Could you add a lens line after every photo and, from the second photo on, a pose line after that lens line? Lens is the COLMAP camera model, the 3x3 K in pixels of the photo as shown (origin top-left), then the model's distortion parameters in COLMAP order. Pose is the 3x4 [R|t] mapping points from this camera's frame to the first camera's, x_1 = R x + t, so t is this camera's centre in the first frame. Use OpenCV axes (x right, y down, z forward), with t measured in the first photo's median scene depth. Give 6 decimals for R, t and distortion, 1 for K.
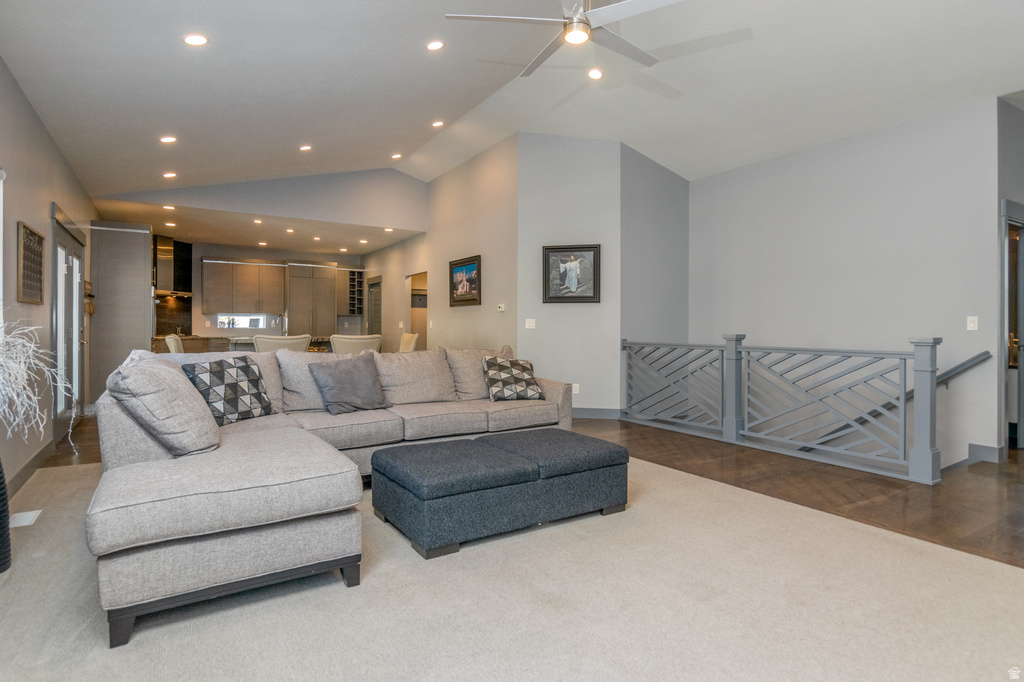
lens RADIAL K [[540.0, 0, 511.3], [0, 540.0, 327.3], [0, 0, 1]] dist [-0.007575, -0.001690]
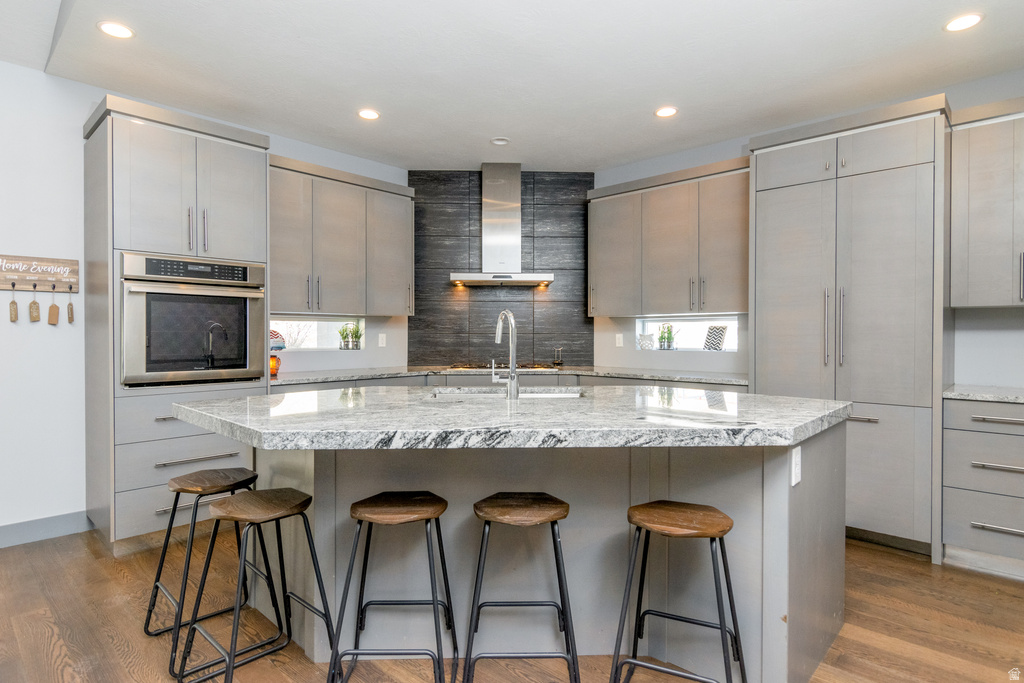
lens RADIAL K [[540.0, 0, 510.6], [0, 540.0, 343.6], [0, 0, 1]] dist [-0.007575, -0.001690]
pose [[0.263932, 0.011012, -0.964478, -0.147438], [0.001203, 0.999930, 0.011746, -0.009002], [0.964541, -0.004261, 0.263900, 0.791540]]
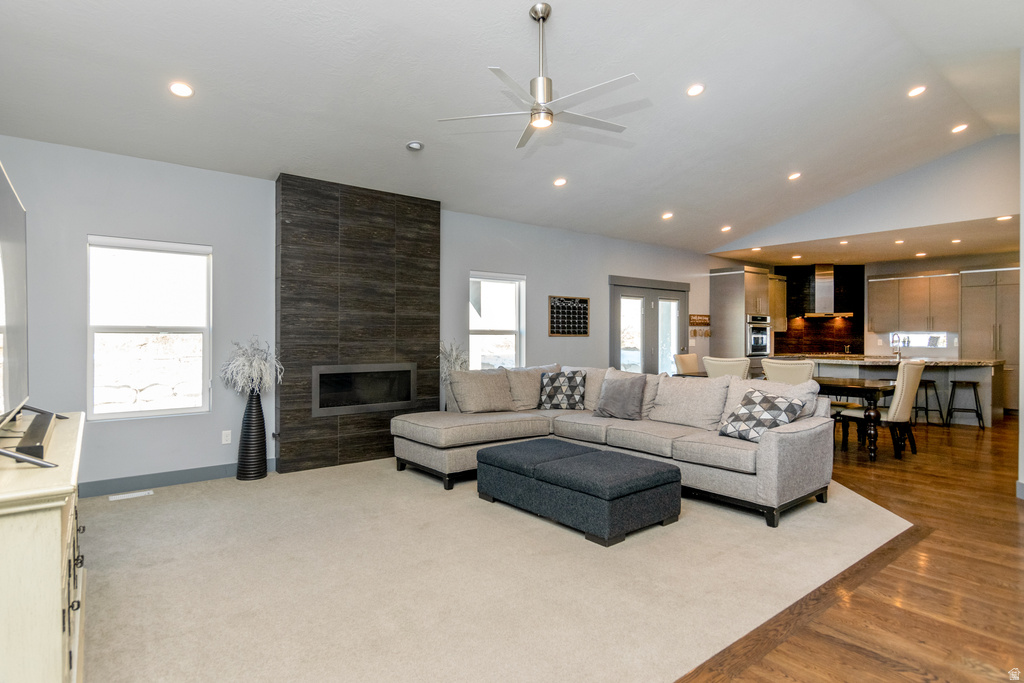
lens RADIAL K [[540.0, 0, 507.8], [0, 540.0, 336.4], [0, 0, 1]] dist [-0.007575, -0.001690]
pose [[0.108896, -0.004950, -0.994041, 0.347141], [-0.000155, 0.999988, -0.004996, -0.012441], [0.994053, 0.000698, 0.108894, 0.211163]]
